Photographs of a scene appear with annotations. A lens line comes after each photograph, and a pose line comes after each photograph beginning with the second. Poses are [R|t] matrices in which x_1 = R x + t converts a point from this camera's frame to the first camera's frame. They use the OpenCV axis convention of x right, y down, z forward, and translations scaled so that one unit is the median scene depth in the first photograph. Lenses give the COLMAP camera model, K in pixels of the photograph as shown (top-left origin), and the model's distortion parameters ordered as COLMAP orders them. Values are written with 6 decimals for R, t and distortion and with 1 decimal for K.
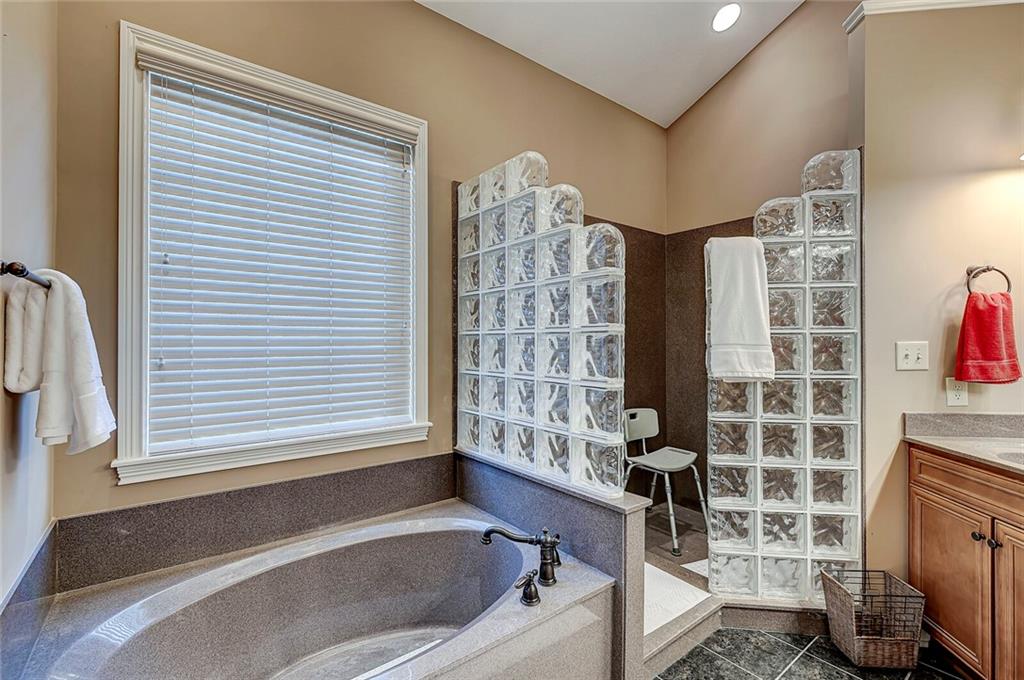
lens RADIAL K [[445.5, 0, 512.0], [0, 445.5, 340.0], [0, 0, 1]] dist [0.000119, -0.000191]
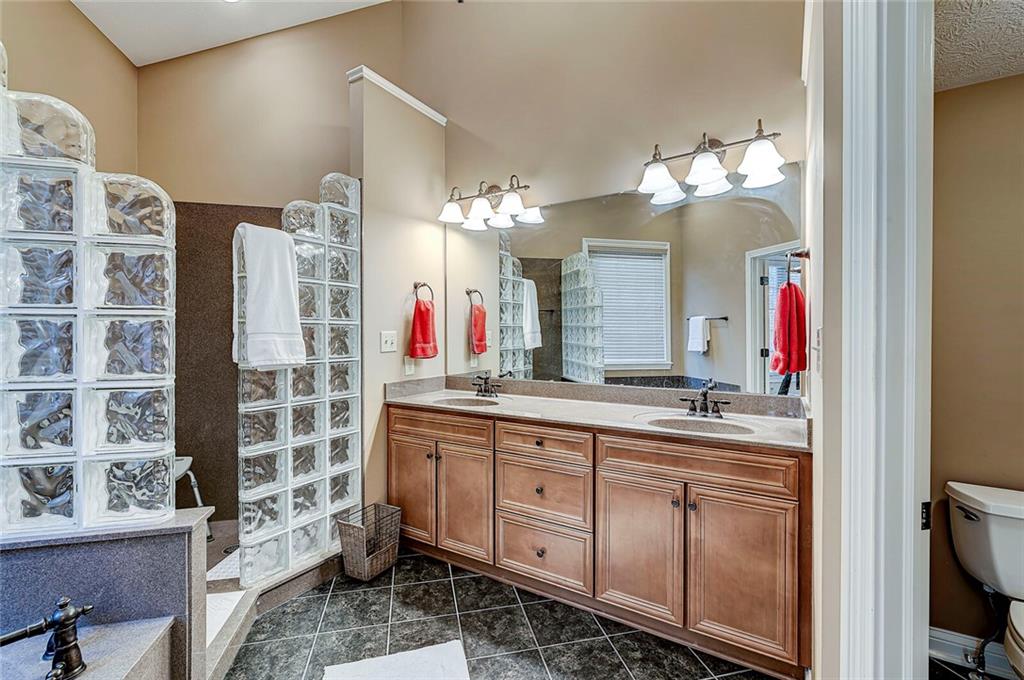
lens RADIAL K [[454.0, 0, 514.9], [0, 454.0, 338.5], [0, 0, 1]] dist [-0.002404, -0.000620]
pose [[0.402854, -0.009173, 0.915218, -0.223610], [-0.004030, 0.999922, 0.011795, 0.007381], [-0.915255, -0.008440, 0.402786, 0.070180]]
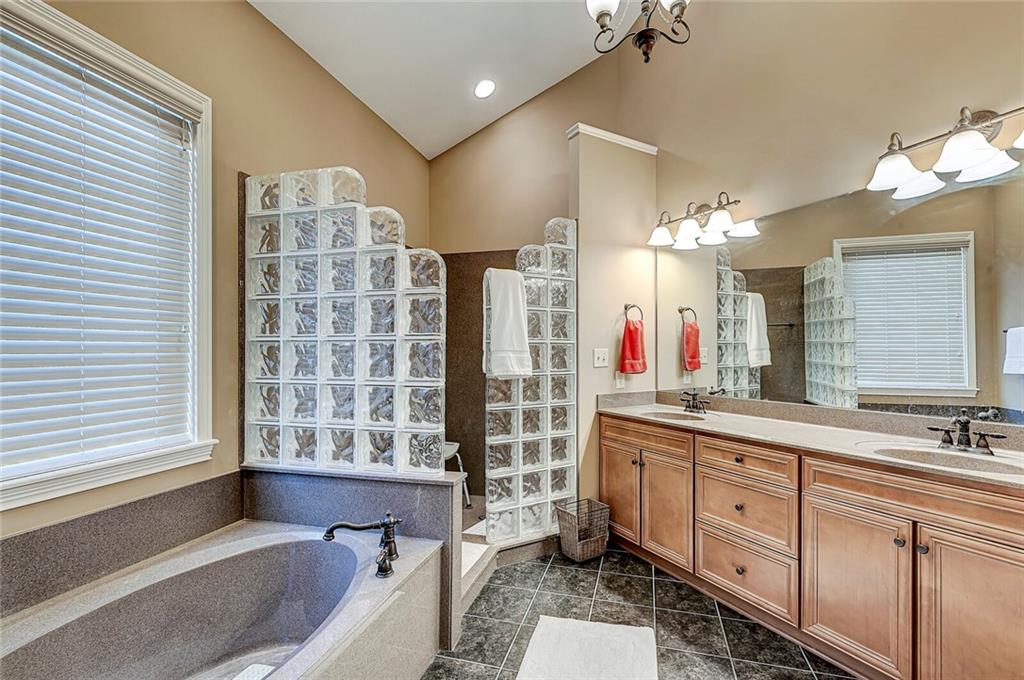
lens RADIAL K [[459.0, 0, 517.2], [0, 459.0, 350.5], [0, 0, 1]] dist [-0.001366, -0.000272]
pose [[0.797548, 0.000201, 0.603256, -0.297741], [-0.001435, 0.999998, 0.001563, 0.006575], [-0.603254, -0.002112, 0.797546, -0.106645]]
